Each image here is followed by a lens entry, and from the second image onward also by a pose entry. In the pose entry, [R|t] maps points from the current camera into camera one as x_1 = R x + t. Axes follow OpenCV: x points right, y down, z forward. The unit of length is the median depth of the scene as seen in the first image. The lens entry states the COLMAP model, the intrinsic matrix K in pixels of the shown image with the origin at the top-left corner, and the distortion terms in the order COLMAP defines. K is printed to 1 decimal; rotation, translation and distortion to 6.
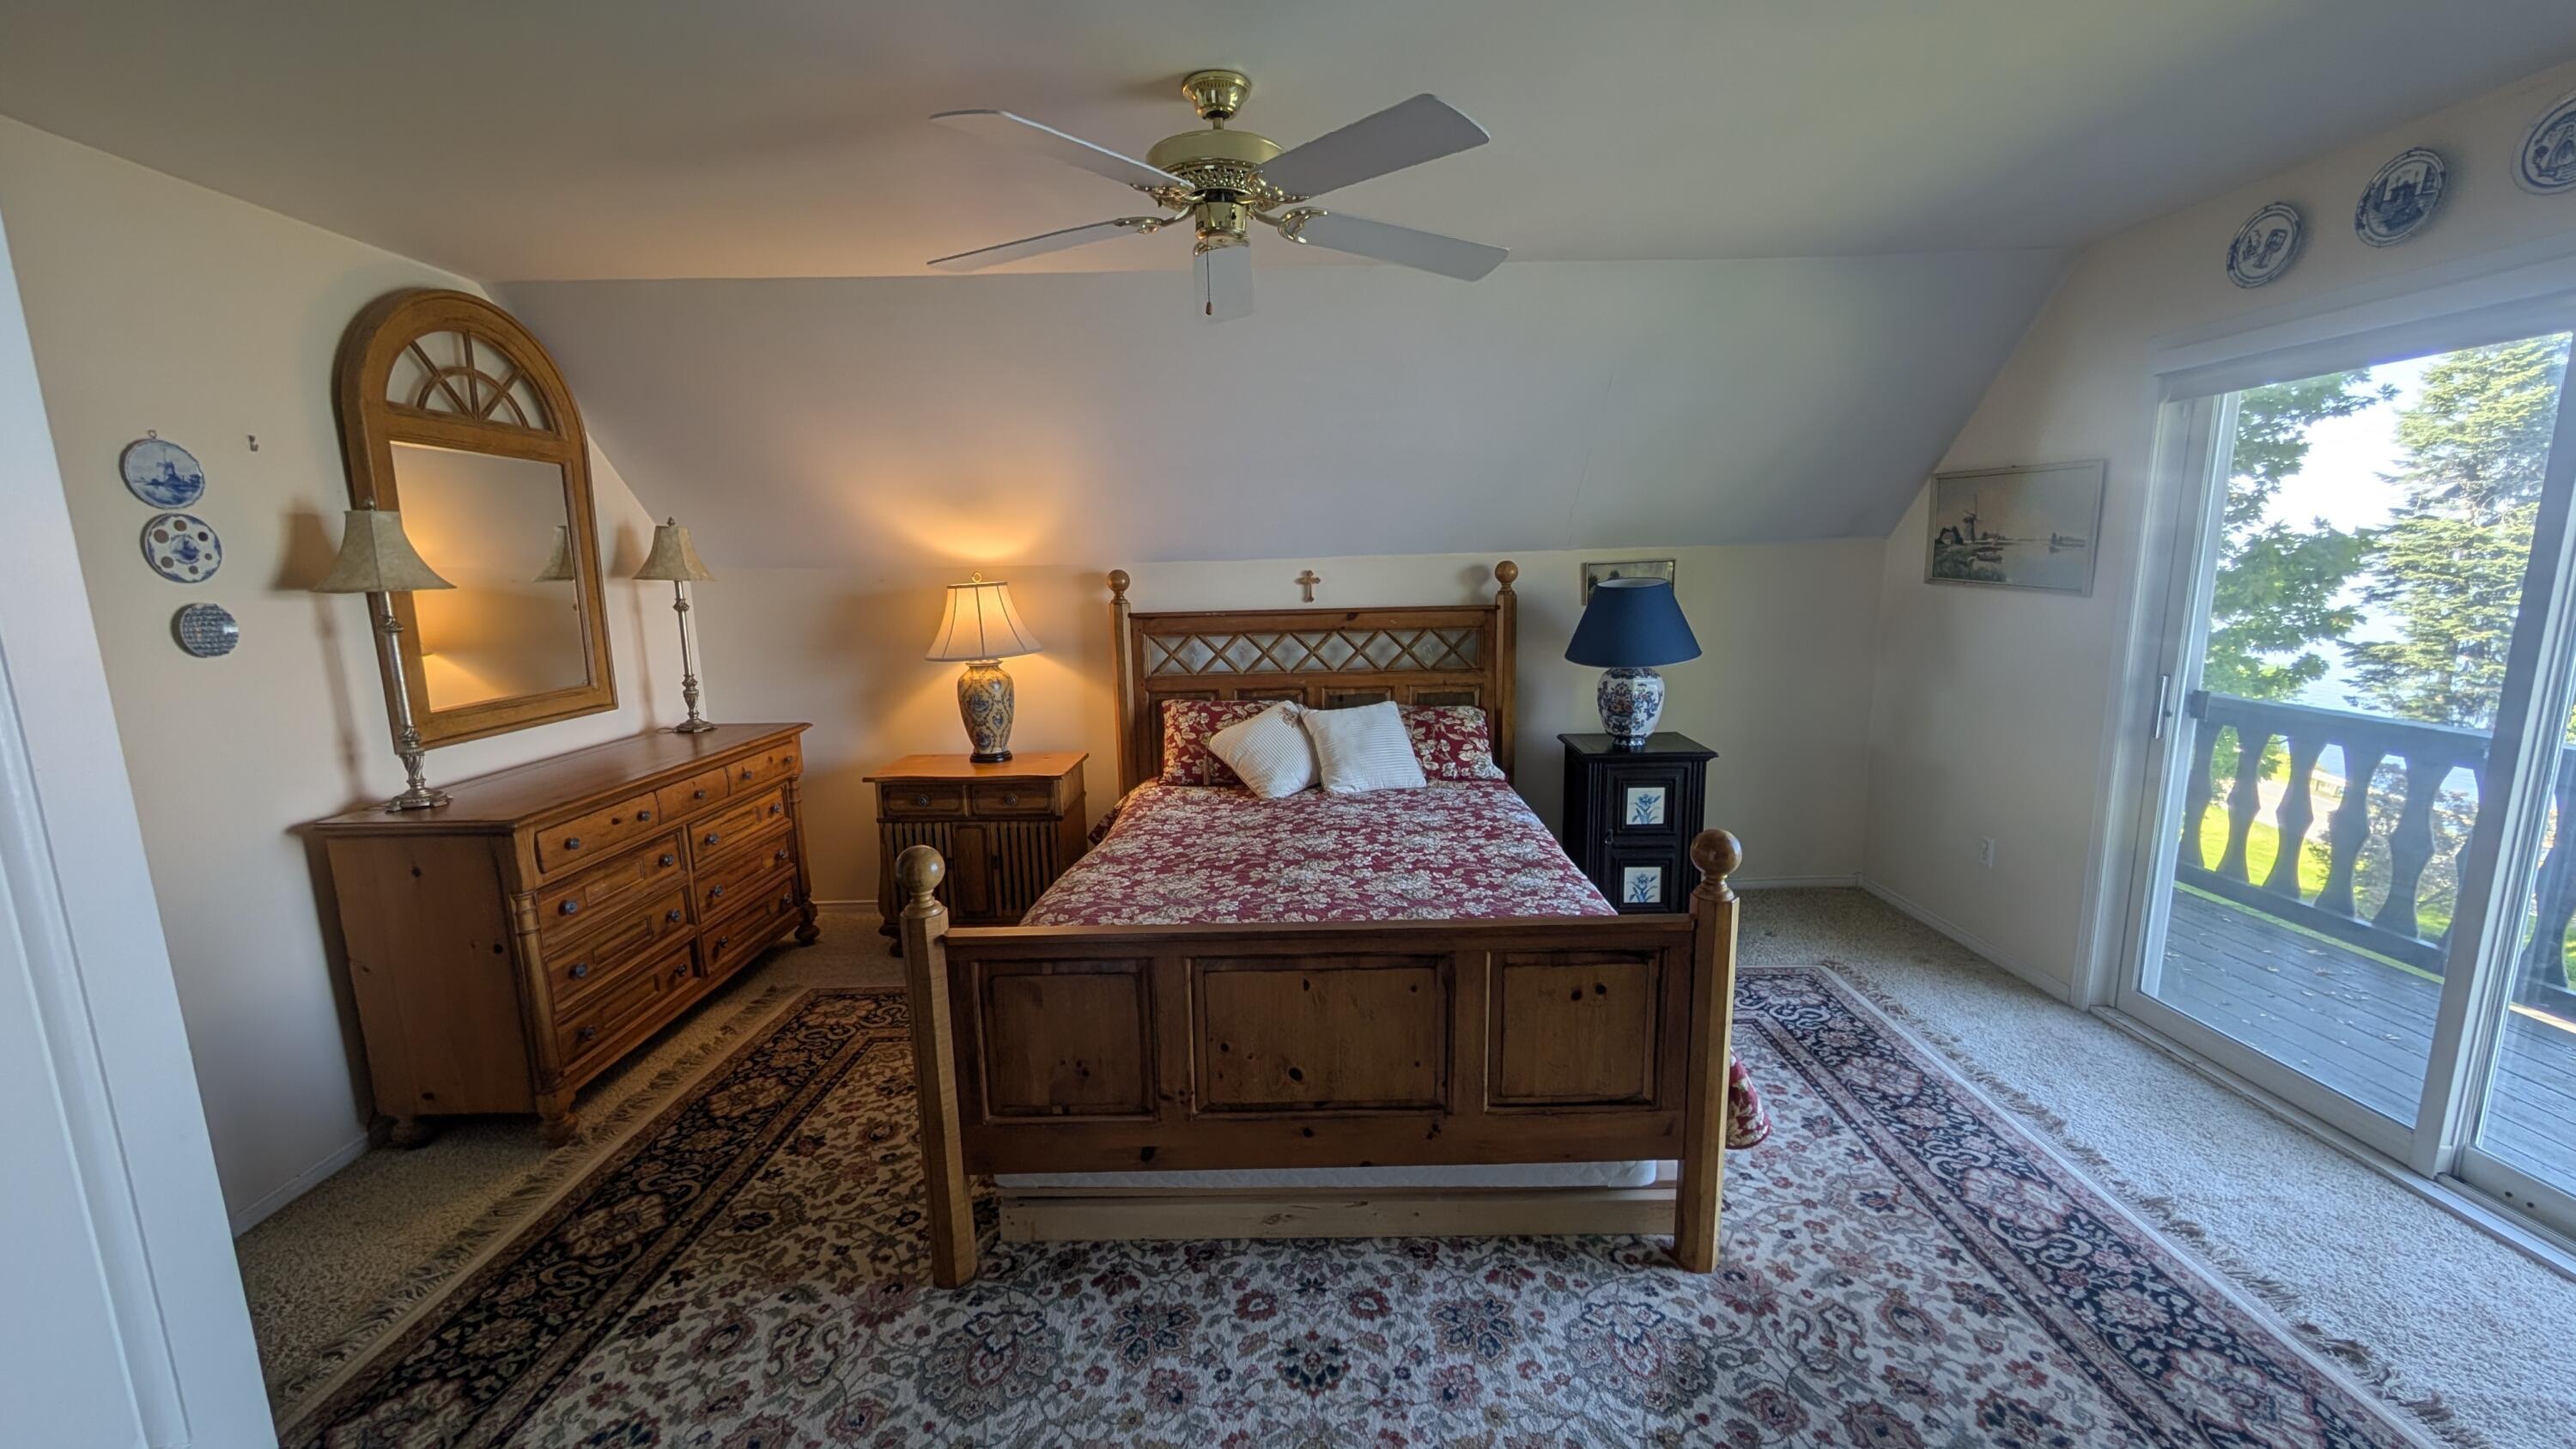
lens RADIAL K [[969.6, 0, 1292.6], [0, 969.6, 728.5], [0, 0, 1]] dist [-0.001377, -0.000010]
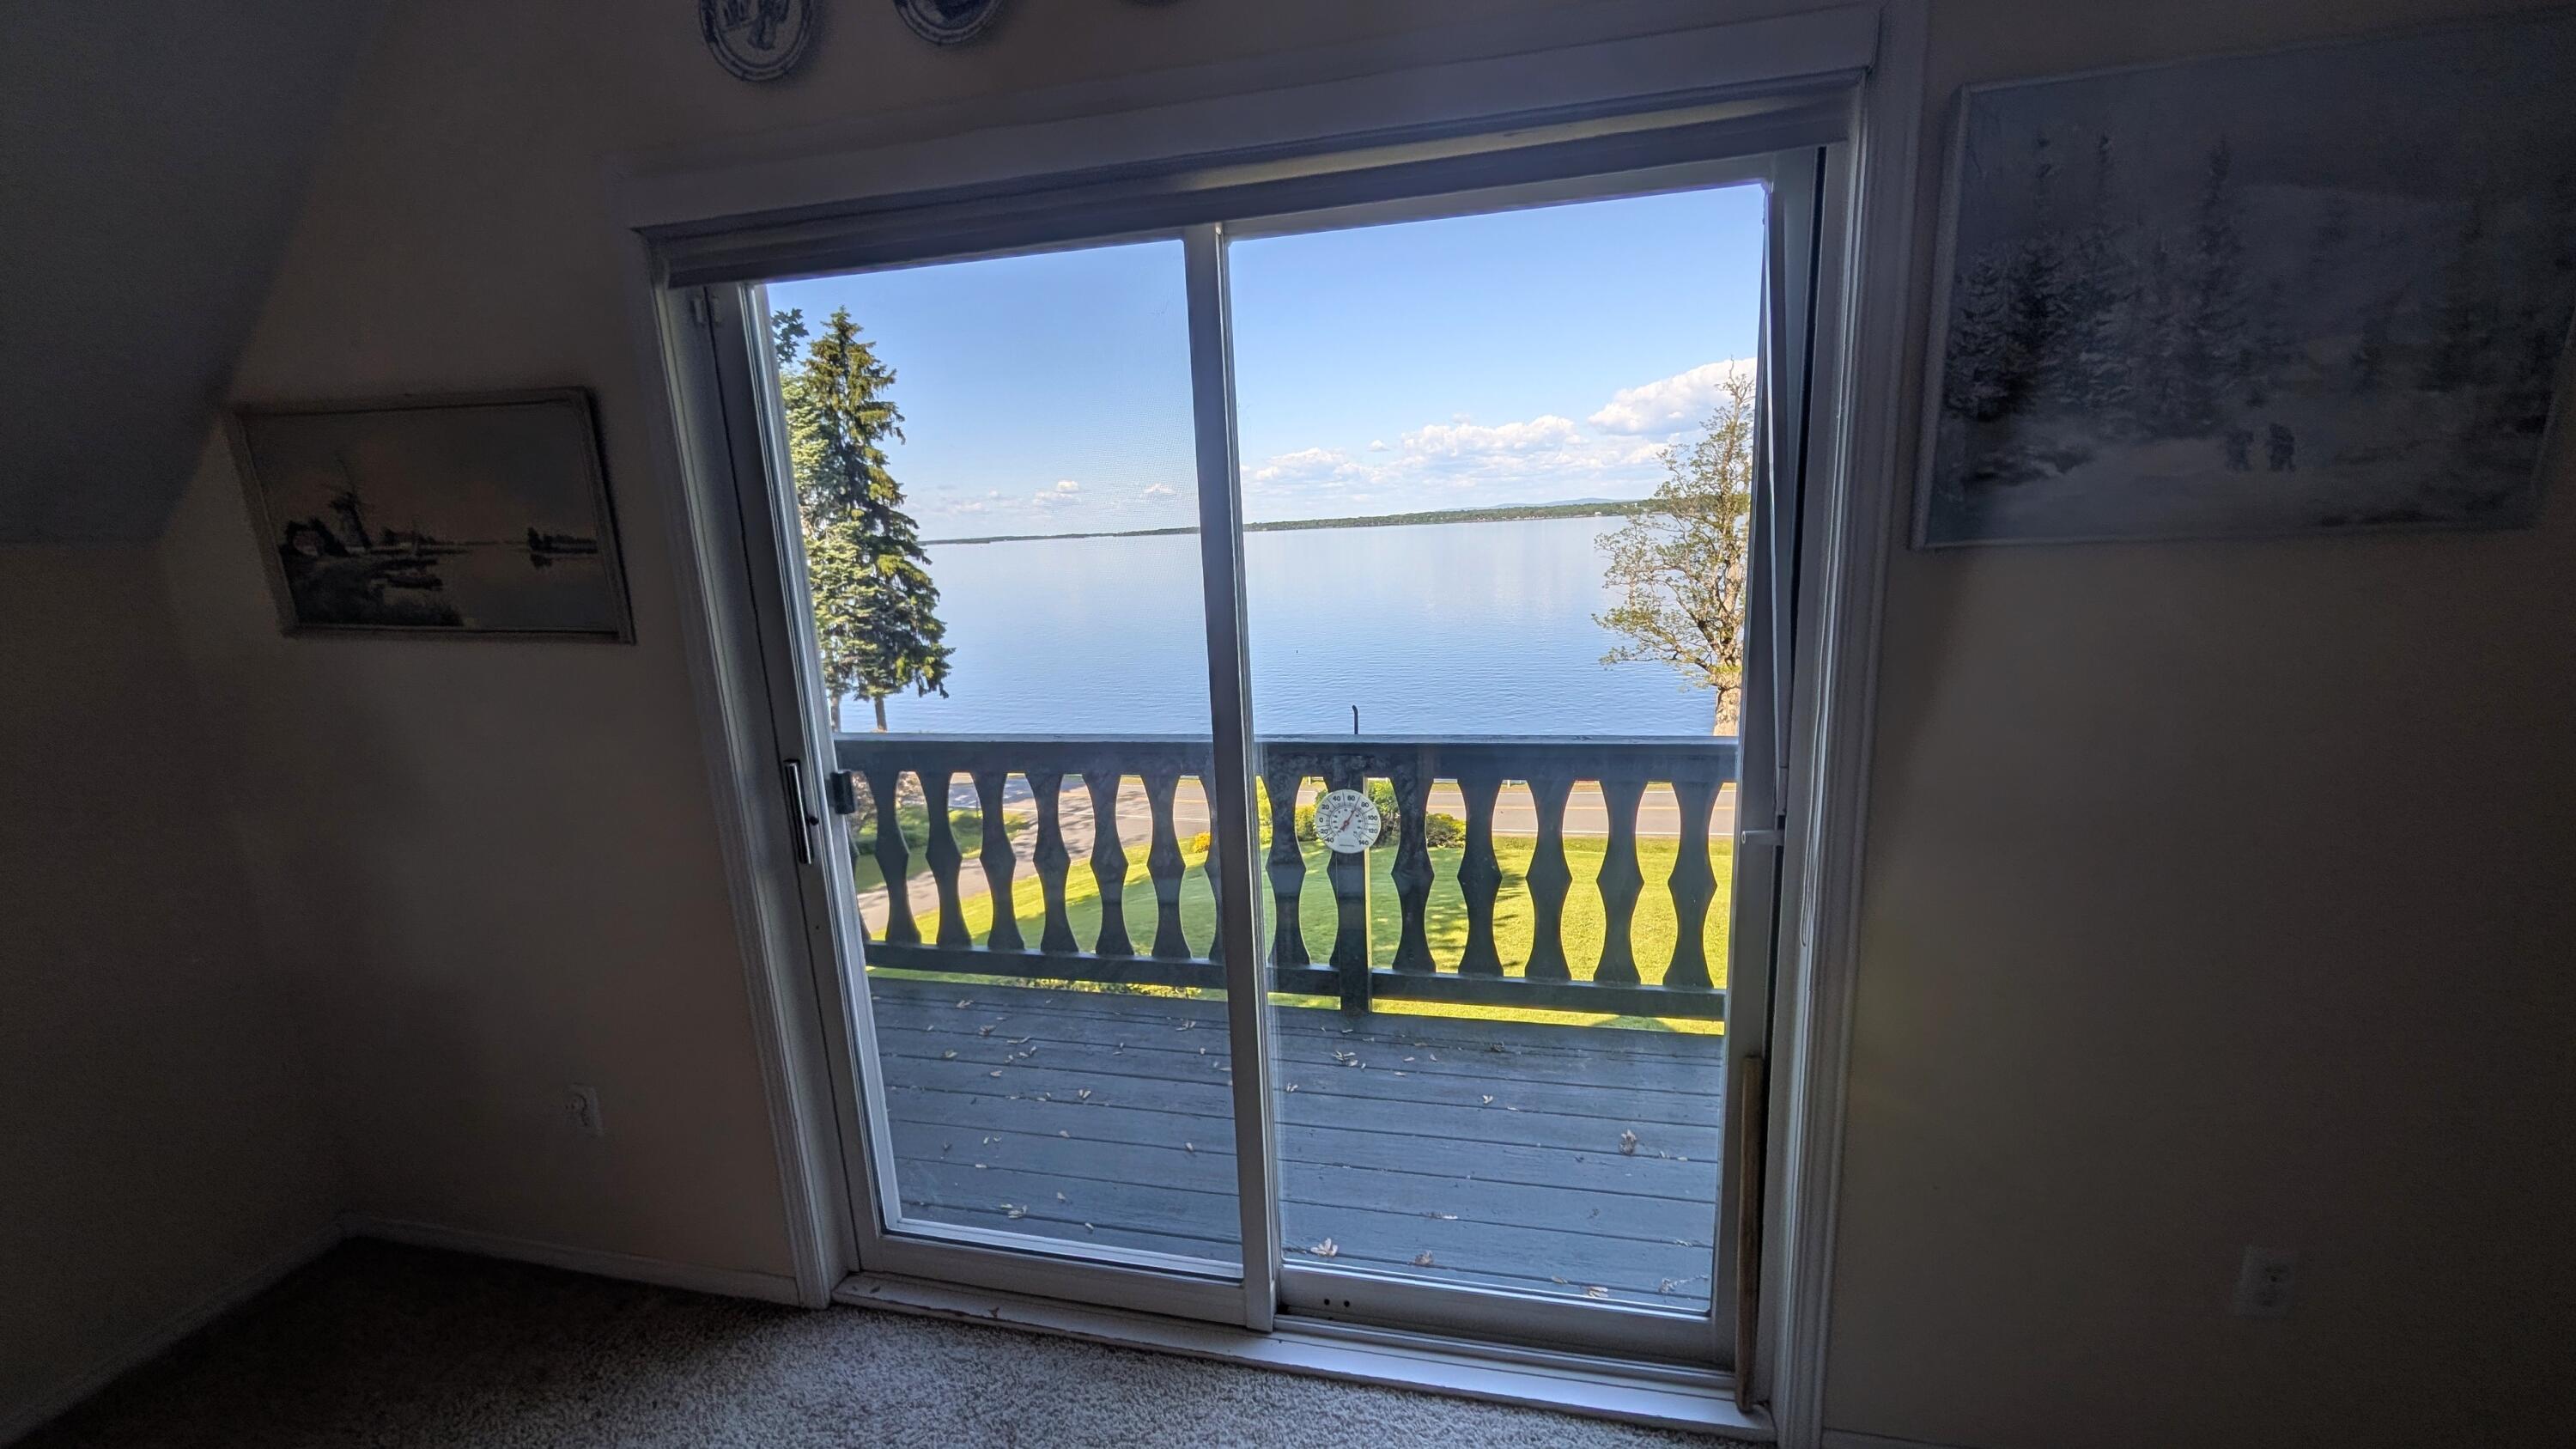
lens RADIAL K [[969.6, 0, 1289.2], [0, 969.6, 732.7], [0, 0, 1]] dist [-0.001377, -0.000010]
pose [[0.233451, -0.190839, 0.953457, 0.324167], [0.202735, 0.968555, 0.144222, -0.078351], [-0.950999, 0.159630, 0.264800, 0.438583]]
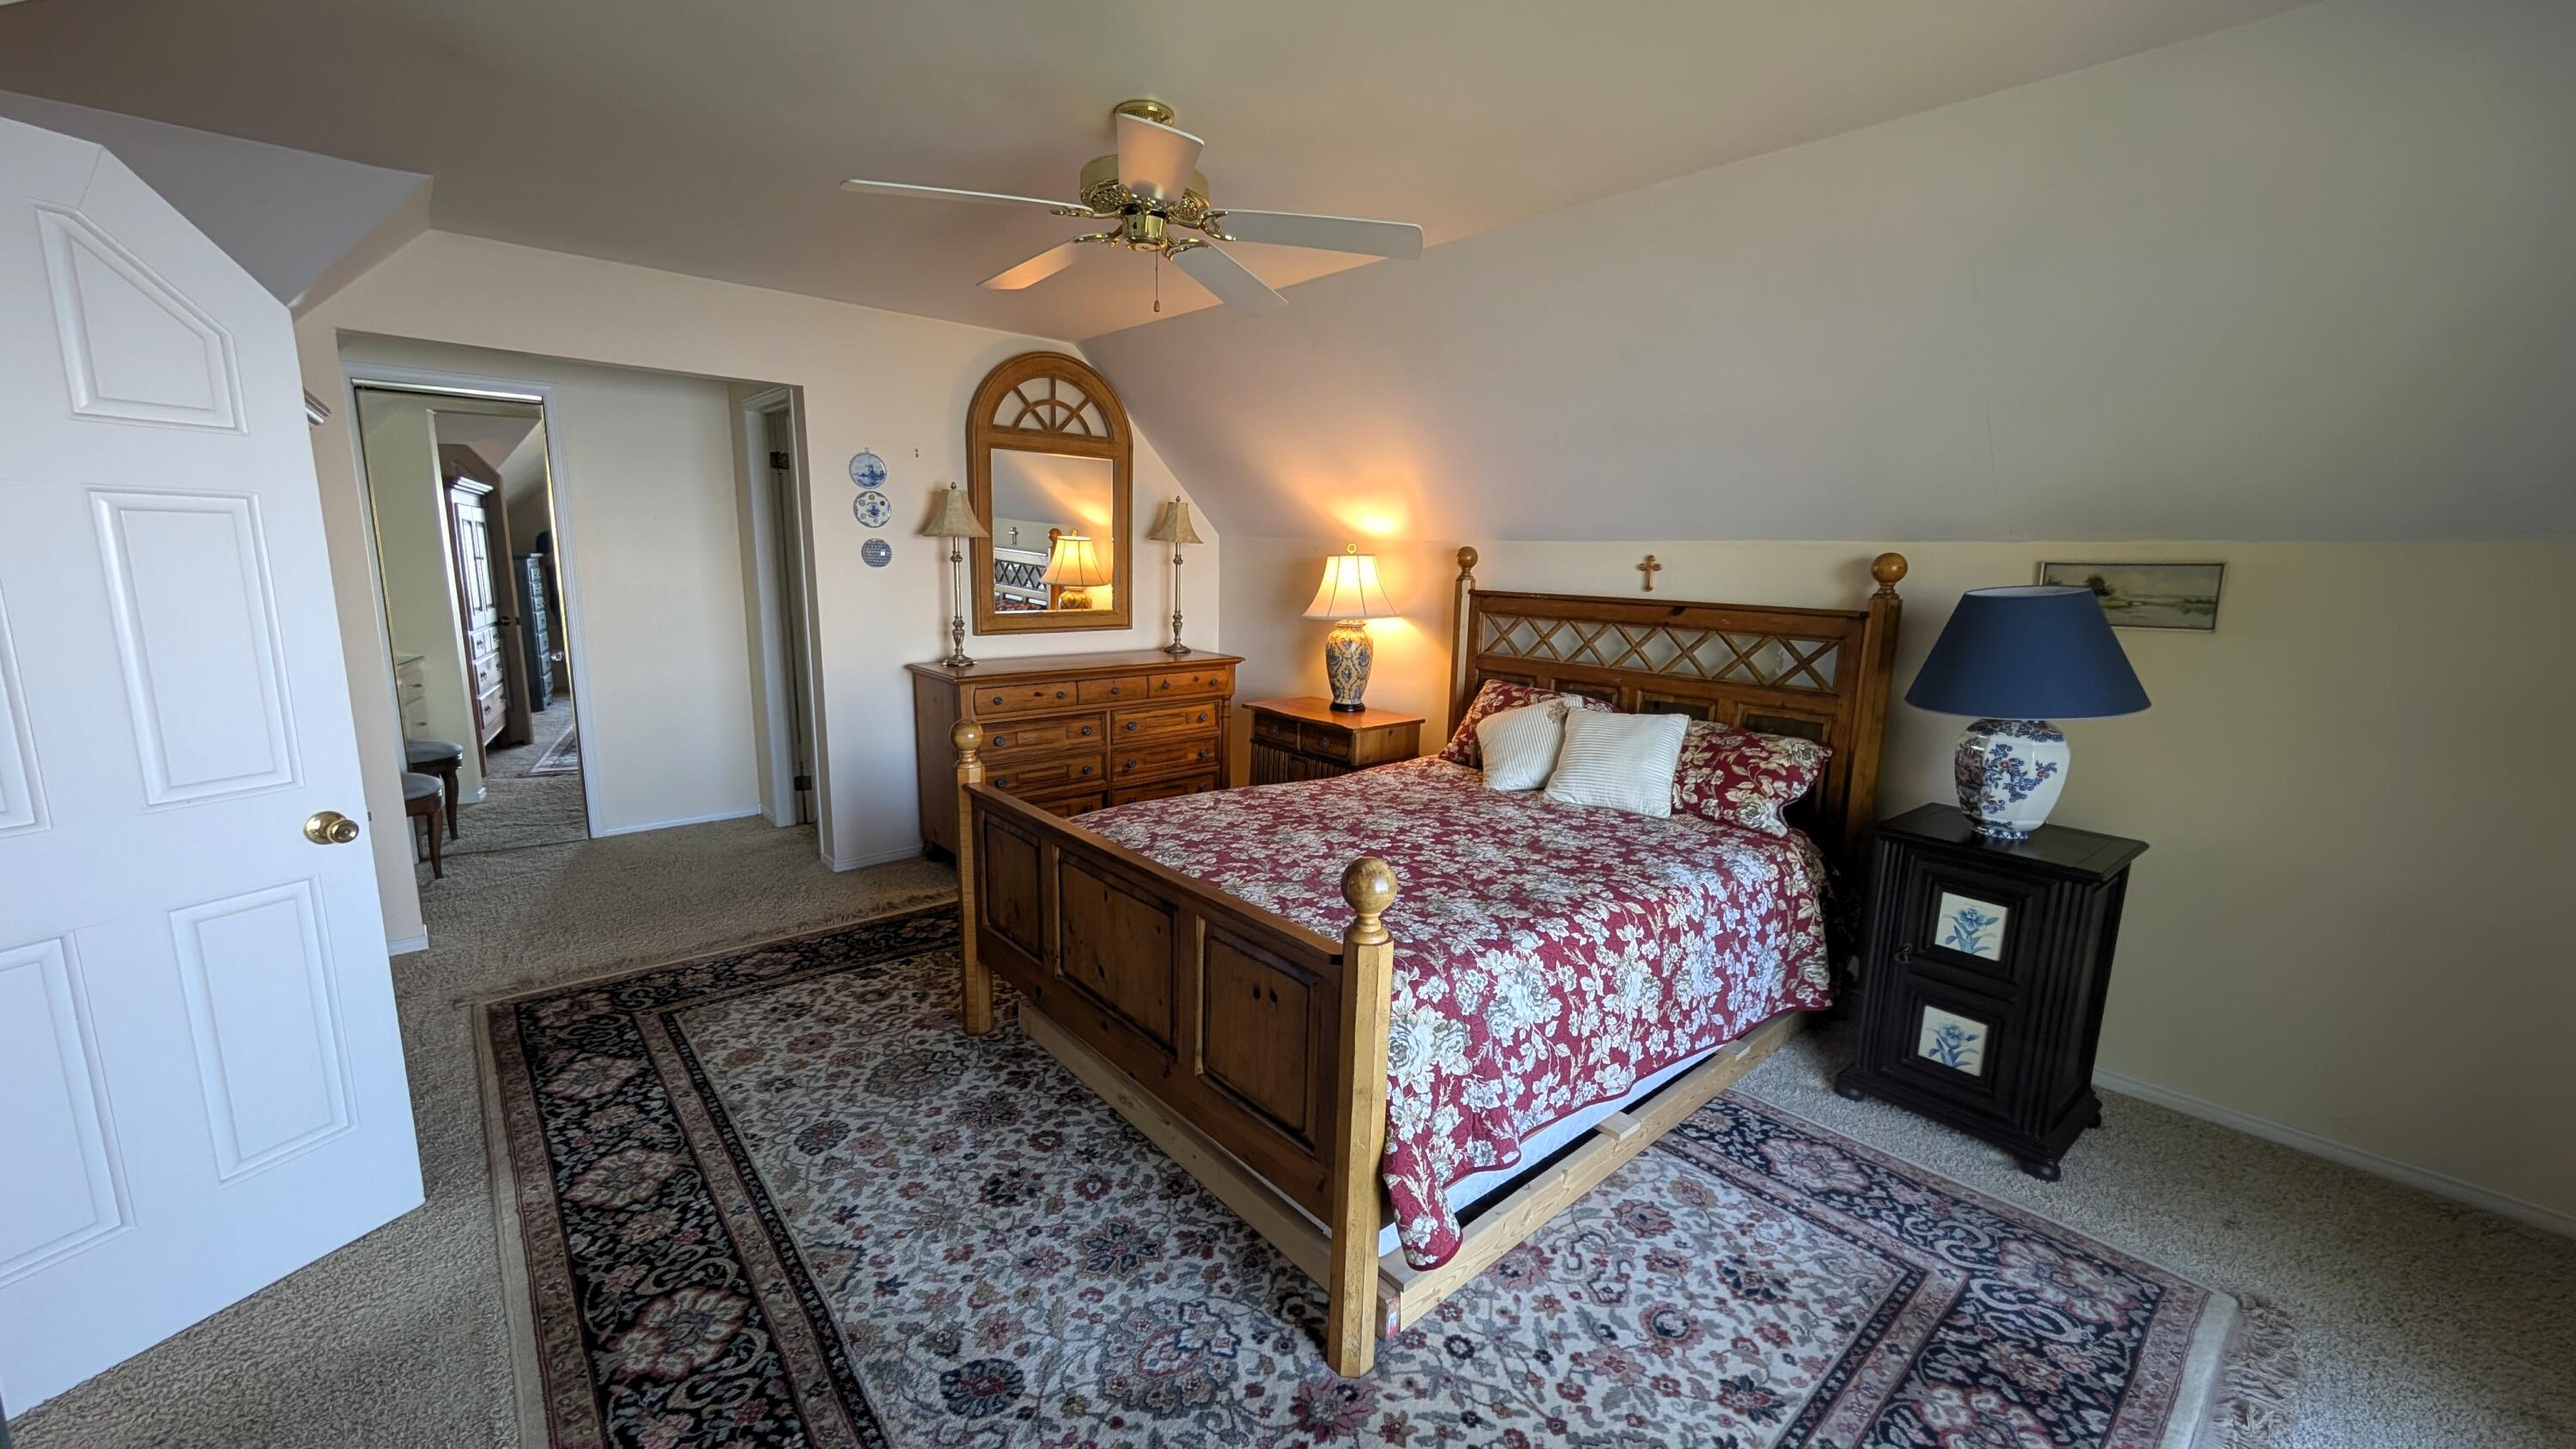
lens RADIAL K [[969.6, 0, 1289.4], [0, 969.6, 726.7], [0, 0, 1]] dist [-0.001377, -0.000010]
pose [[0.660843, 0.170856, -0.730818, 0.531343], [-0.162763, 0.983195, 0.082680, -0.034592], [0.732663, 0.064311, 0.677547, 0.204059]]
